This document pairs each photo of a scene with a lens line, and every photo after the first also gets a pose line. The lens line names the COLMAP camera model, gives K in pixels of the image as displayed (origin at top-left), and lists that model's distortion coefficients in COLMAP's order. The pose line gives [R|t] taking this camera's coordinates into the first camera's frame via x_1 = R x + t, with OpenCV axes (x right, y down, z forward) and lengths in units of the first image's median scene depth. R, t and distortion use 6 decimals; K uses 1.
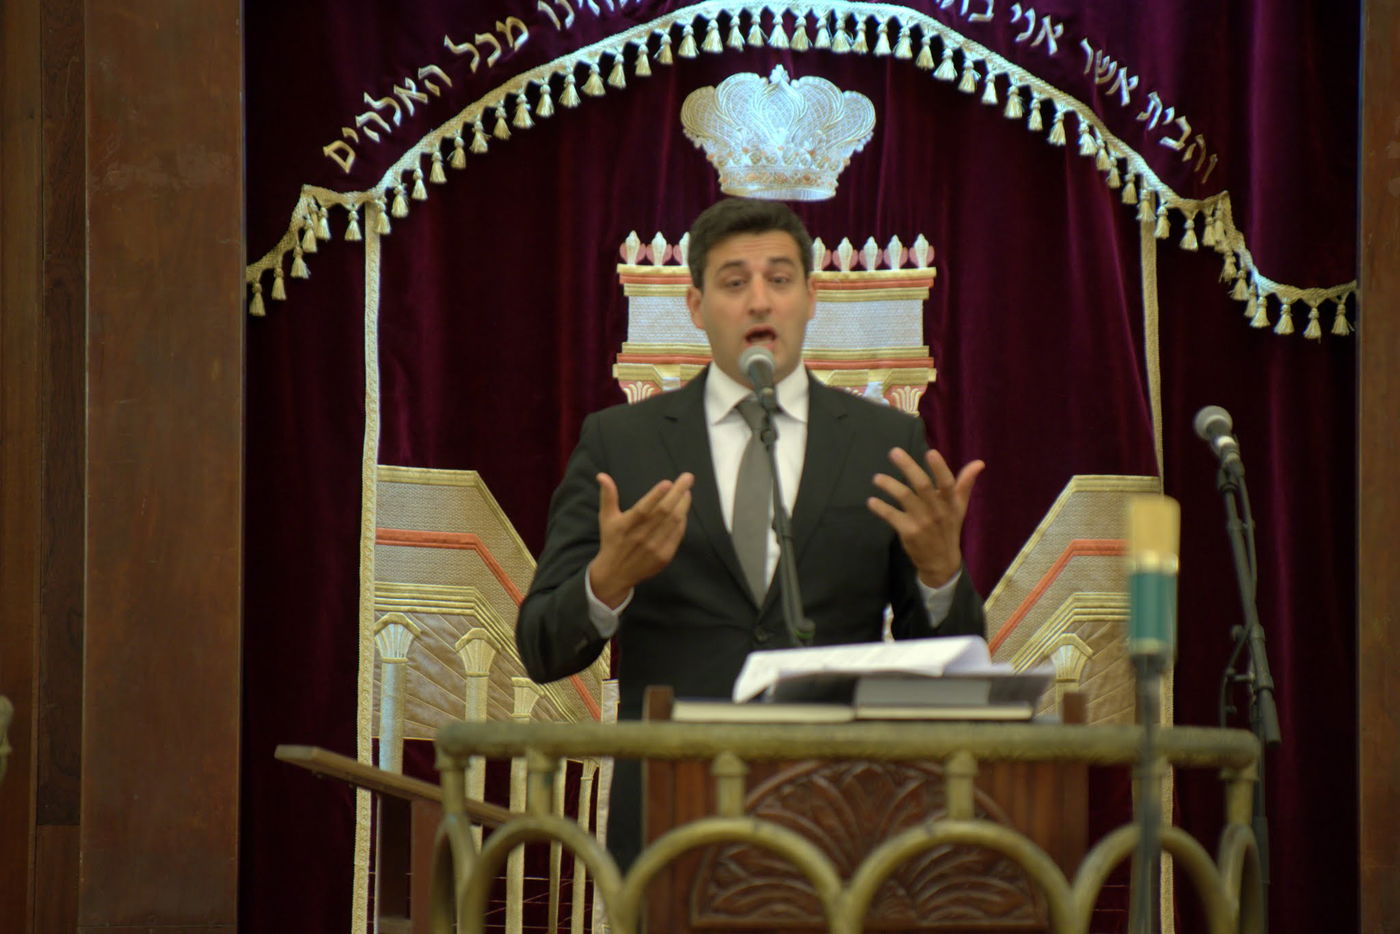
lens RADIAL K [[8230.8, 0, 736.5], [0, 8230.8, 474.1], [0, 0, 1]] dist [2.007207, -18.098012]
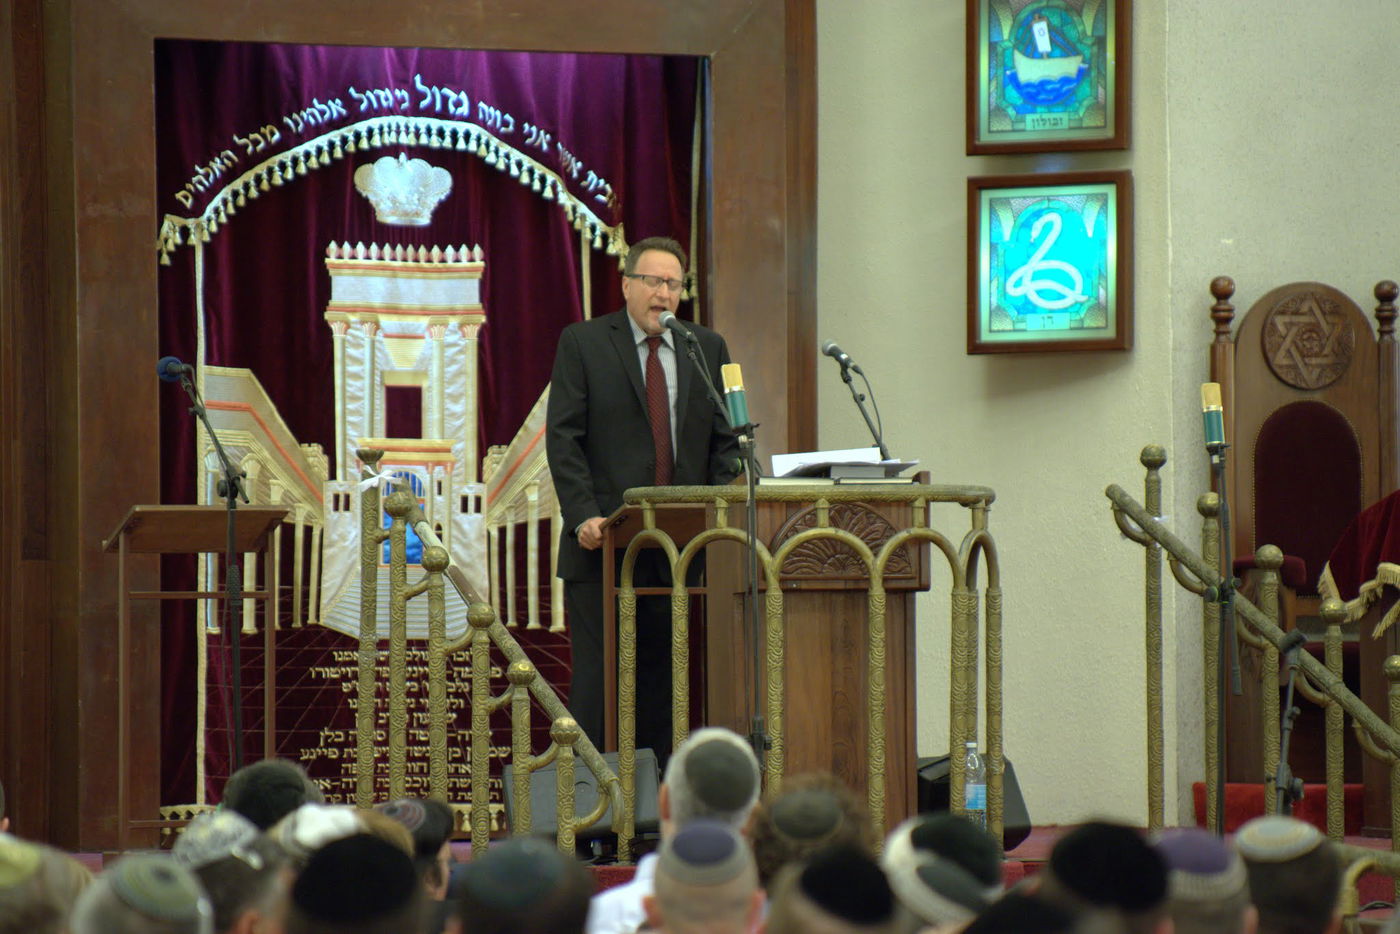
lens RADIAL K [[8030.8, 0, 700.0], [0, 8030.8, 467.0], [0, 0, 1]] dist [2.105664, 14.130668]
pose [[0.926257, -0.004729, 0.376862, -0.626044], [0.000048, 0.999923, 0.012427, -0.000966], [-0.376892, -0.011492, 0.926186, -0.727766]]
